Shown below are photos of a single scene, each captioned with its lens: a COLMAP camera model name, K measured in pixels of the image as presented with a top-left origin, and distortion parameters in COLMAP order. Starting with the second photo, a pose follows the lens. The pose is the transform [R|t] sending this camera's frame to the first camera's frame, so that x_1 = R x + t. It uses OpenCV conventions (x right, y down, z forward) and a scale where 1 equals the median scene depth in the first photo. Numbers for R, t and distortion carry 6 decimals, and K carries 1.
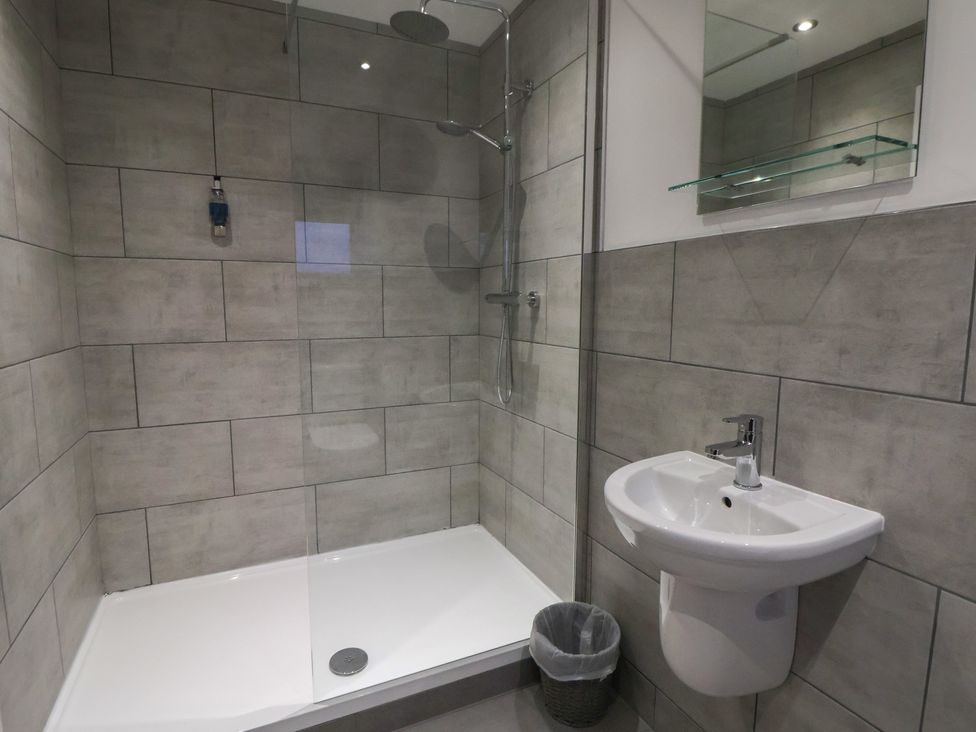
lens RADIAL K [[514.4, 0, 480.9], [0, 514.4, 365.0], [0, 0, 1]] dist [0.001005, -0.011052]
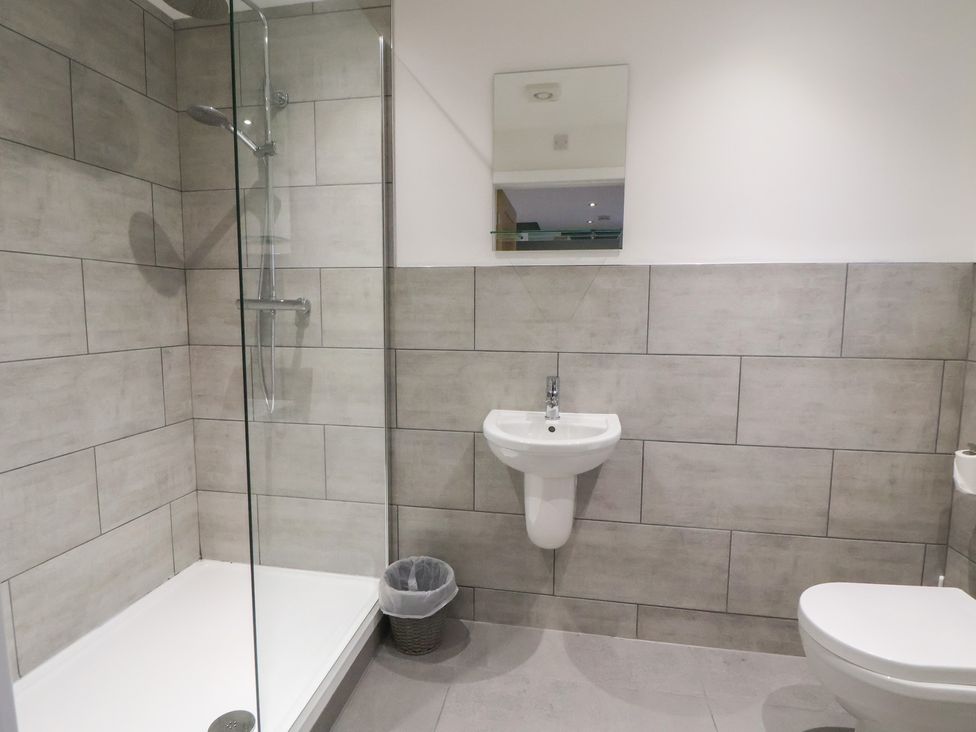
lens RADIAL K [[514.4, 0, 480.9], [0, 514.4, 365.0], [0, 0, 1]] dist [0.001005, -0.011052]
pose [[0.584883, -0.086196, 0.806525, -0.572531], [0.094630, 0.994799, 0.037693, -0.014165], [-0.805579, 0.054276, 0.589997, 0.113773]]
